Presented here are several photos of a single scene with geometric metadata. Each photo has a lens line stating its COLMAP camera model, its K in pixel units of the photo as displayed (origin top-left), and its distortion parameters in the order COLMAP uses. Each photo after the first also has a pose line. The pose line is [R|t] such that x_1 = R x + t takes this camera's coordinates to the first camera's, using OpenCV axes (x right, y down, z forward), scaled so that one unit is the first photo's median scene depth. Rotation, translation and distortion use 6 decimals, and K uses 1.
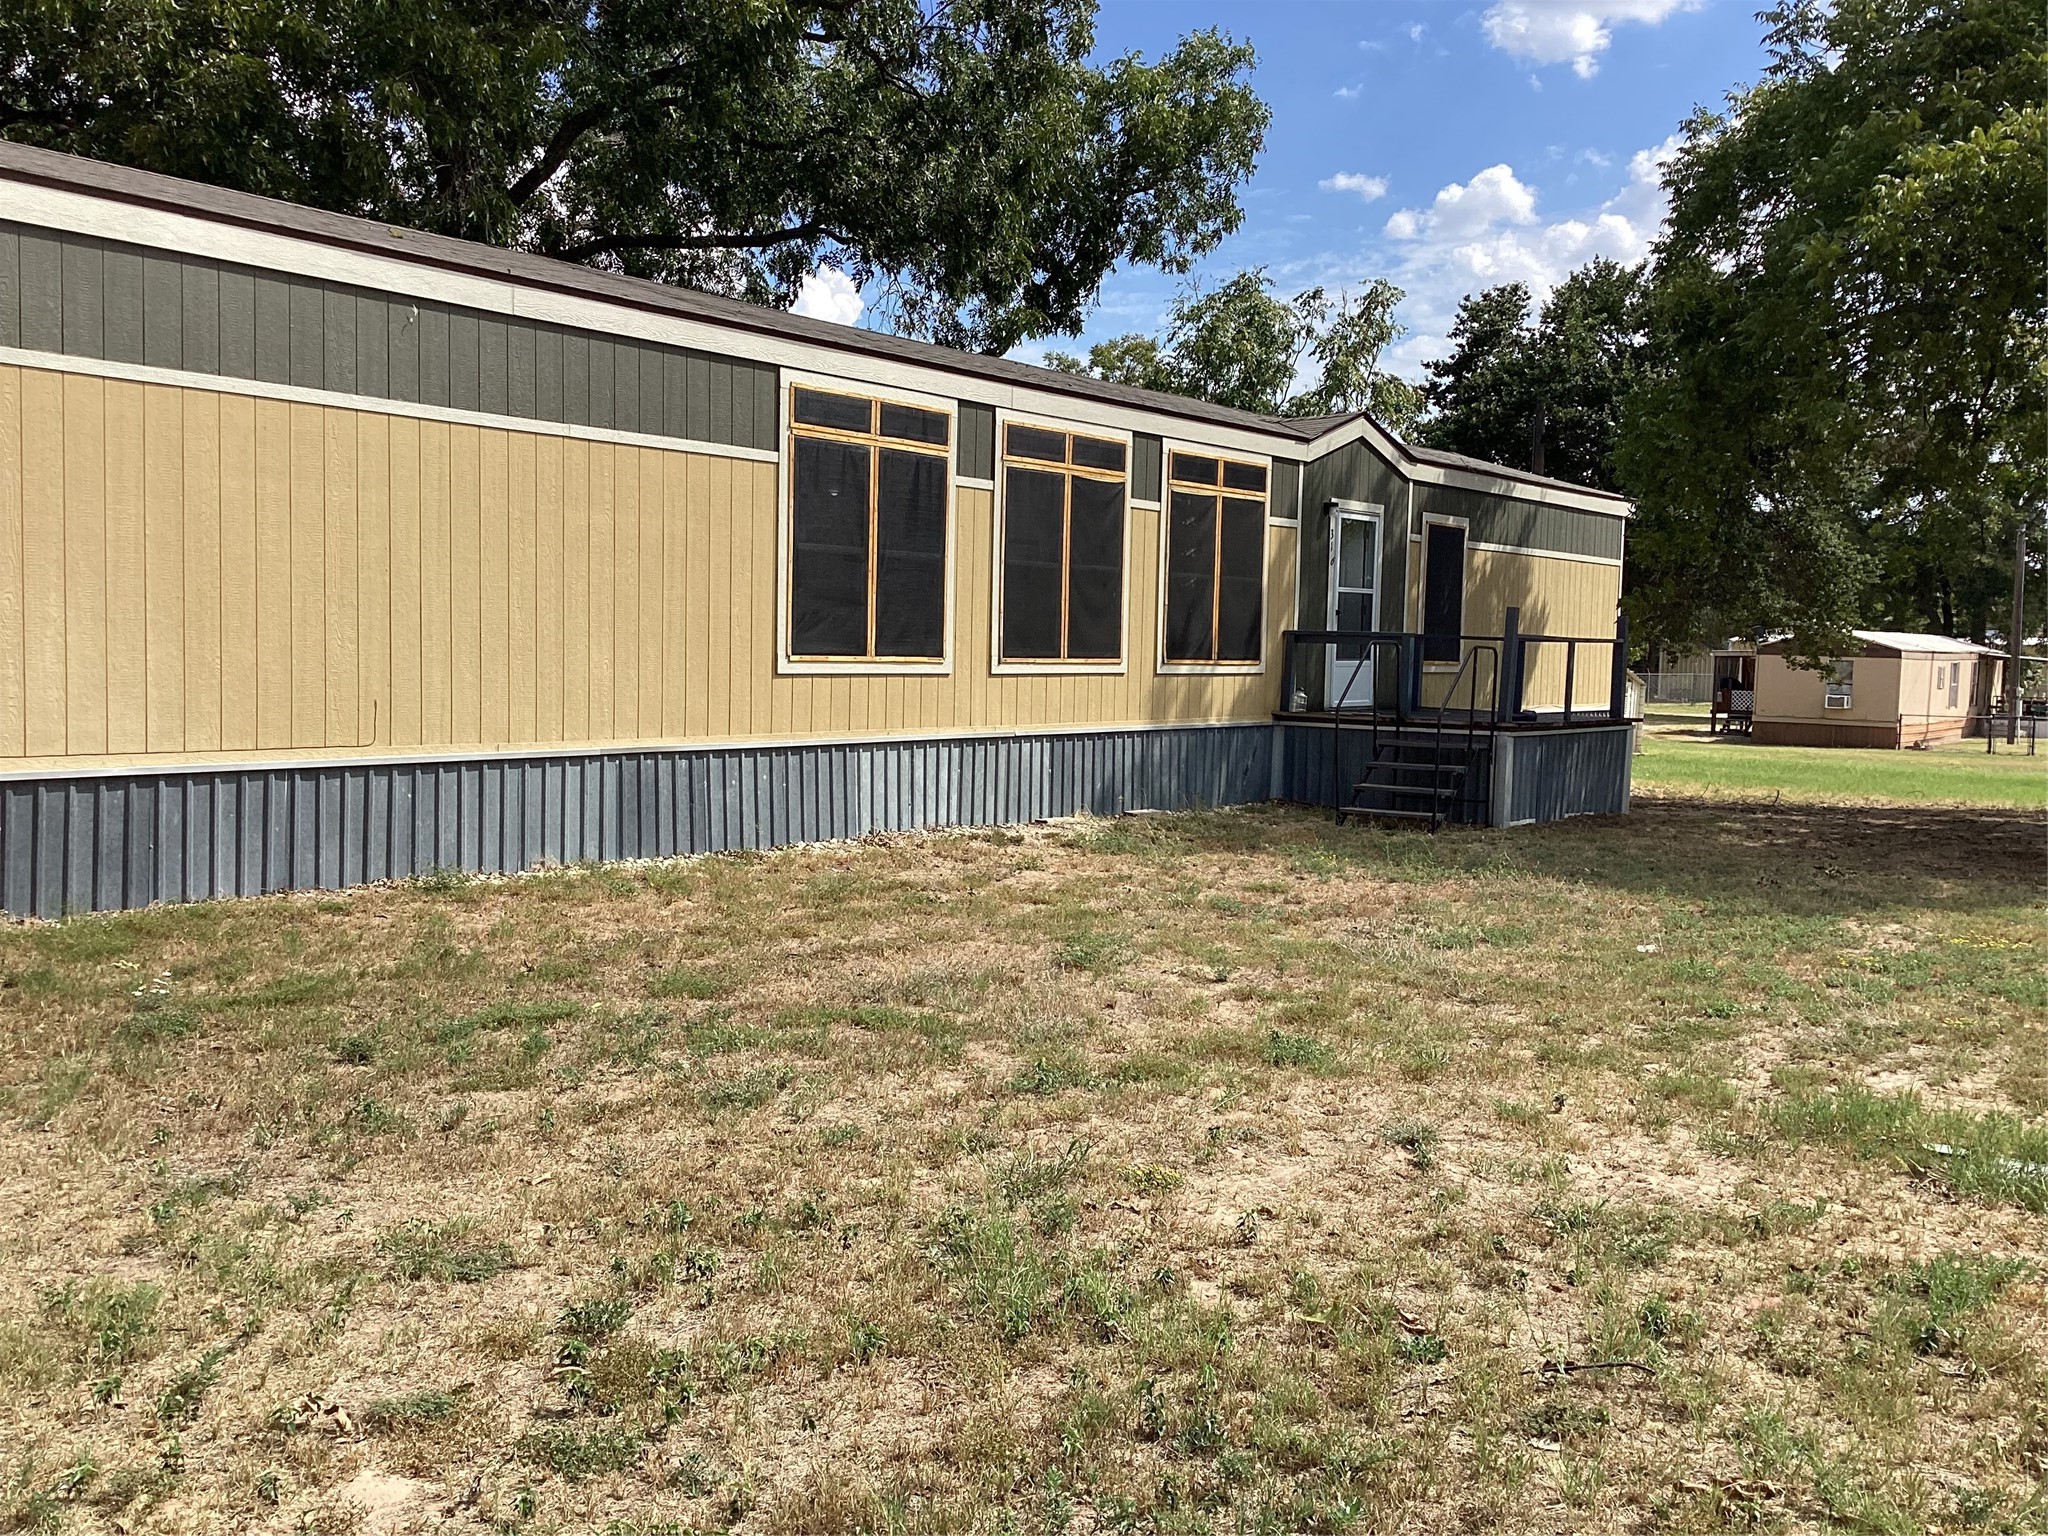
lens RADIAL K [[1840.0, 0, 1012.9], [0, 1840.0, 765.9], [0, 0, 1]] dist [0.117798, -0.226252]
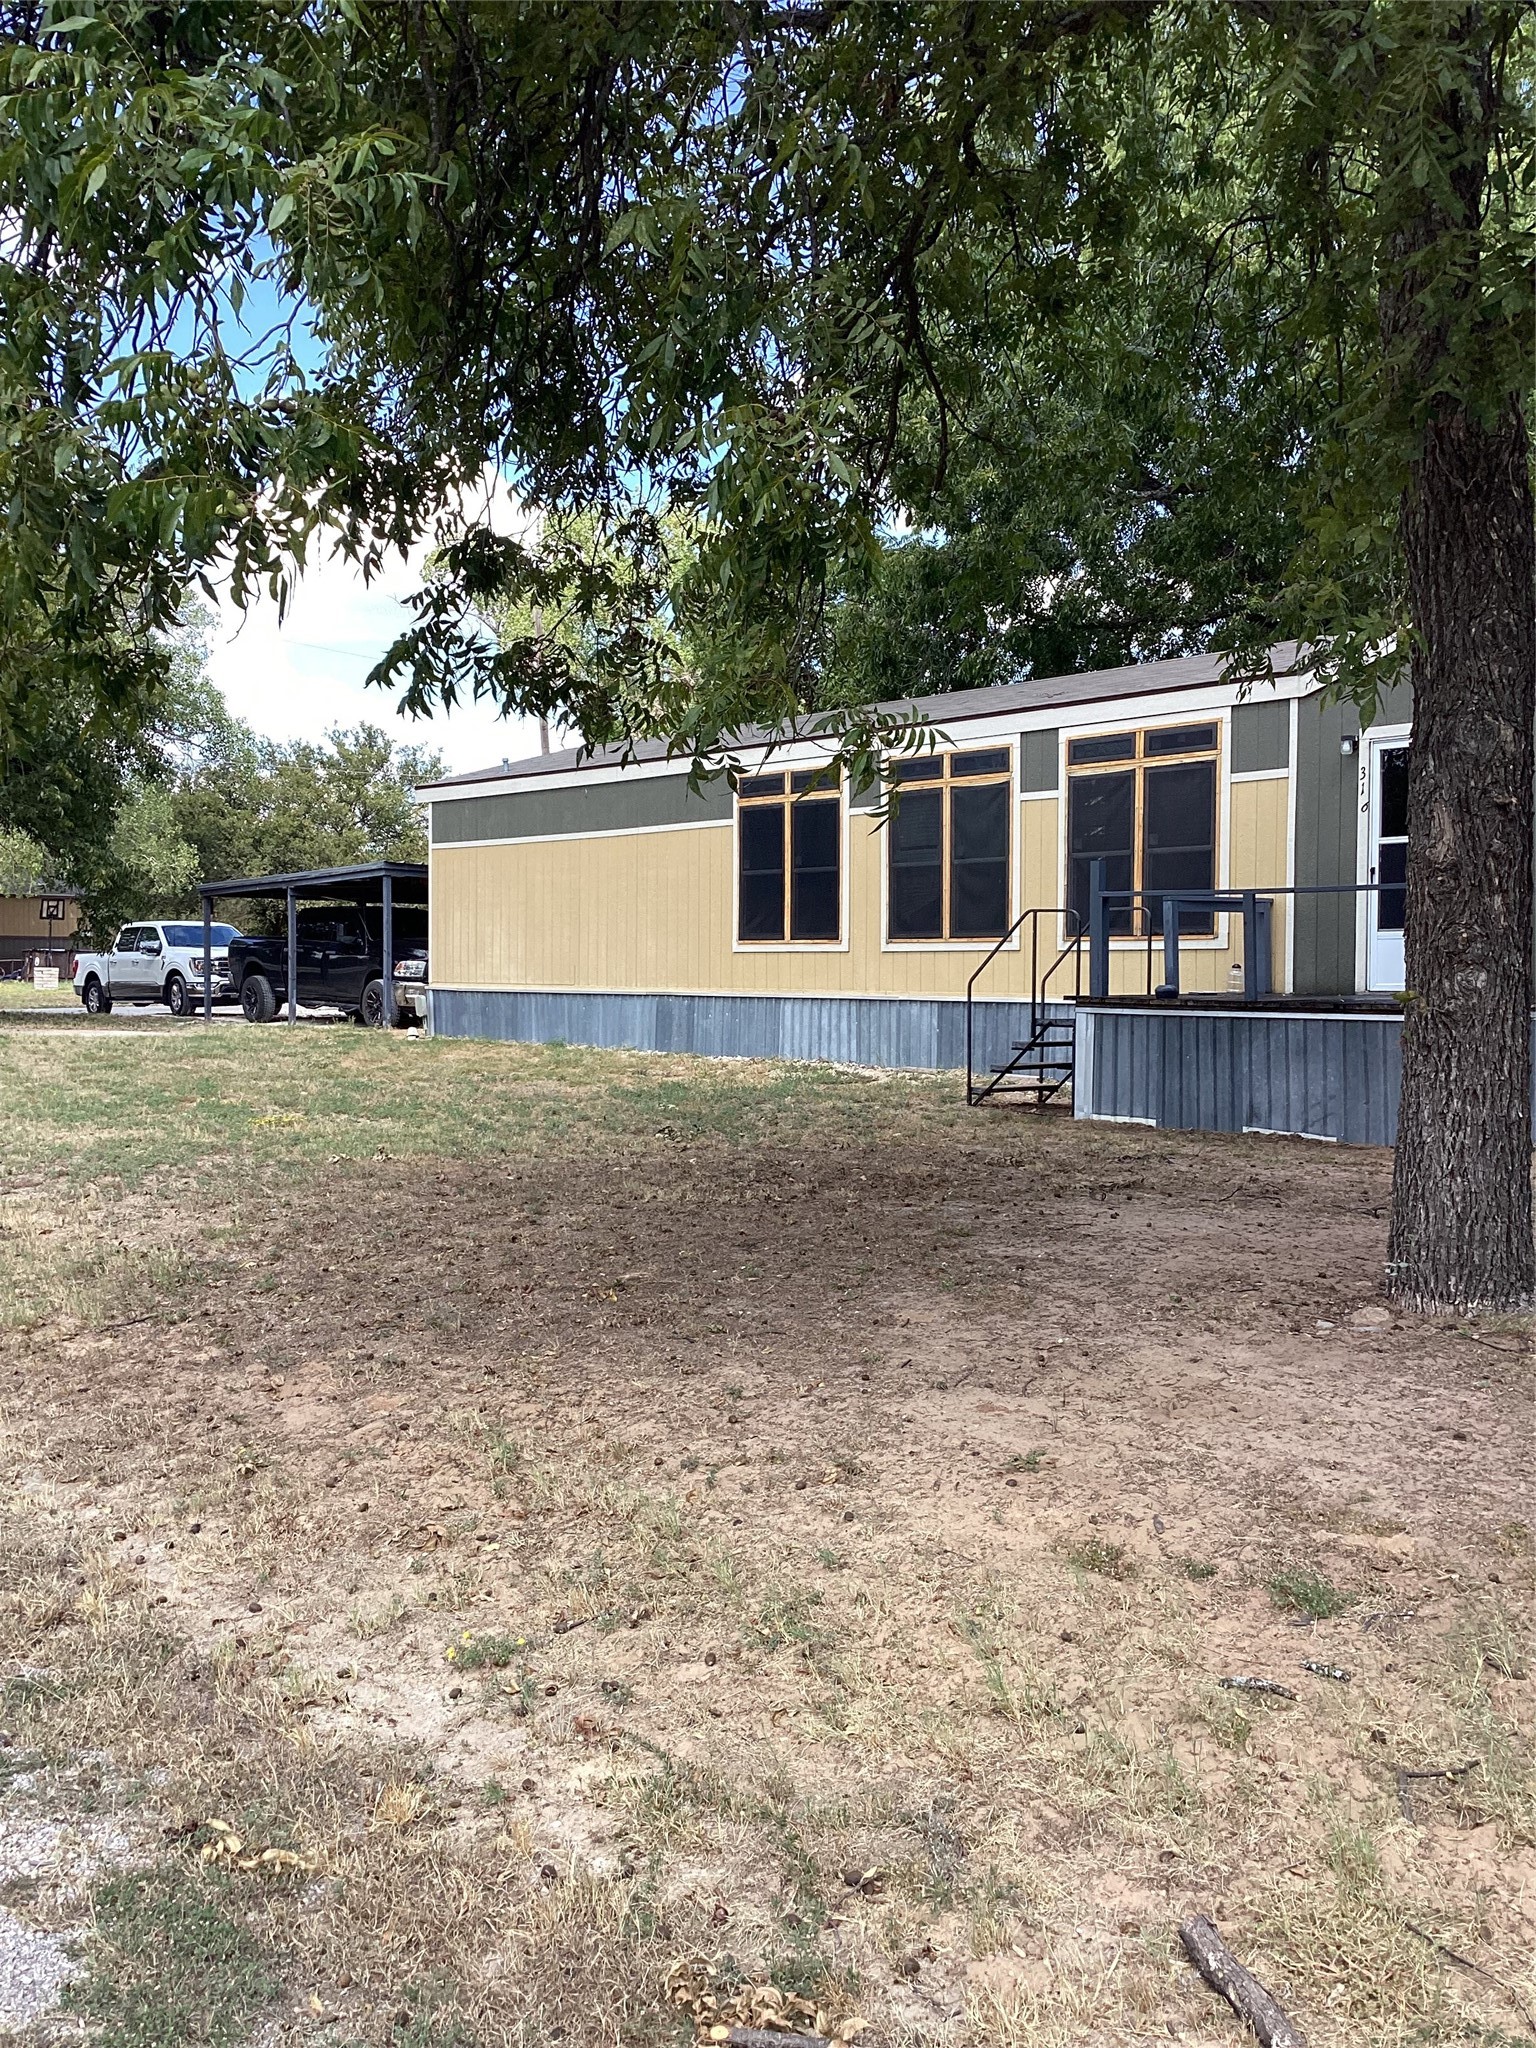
lens RADIAL K [[1840.0, 0, 770.7], [0, 1840.0, 1020.0], [0, 0, 1]] dist [0.117798, -0.226252]
pose [[-0.172476, -0.012930, -0.984929, 1.234514], [-0.091592, 0.995792, 0.002966, 0.002116], [0.980746, 0.090723, -0.172934, 1.100589]]
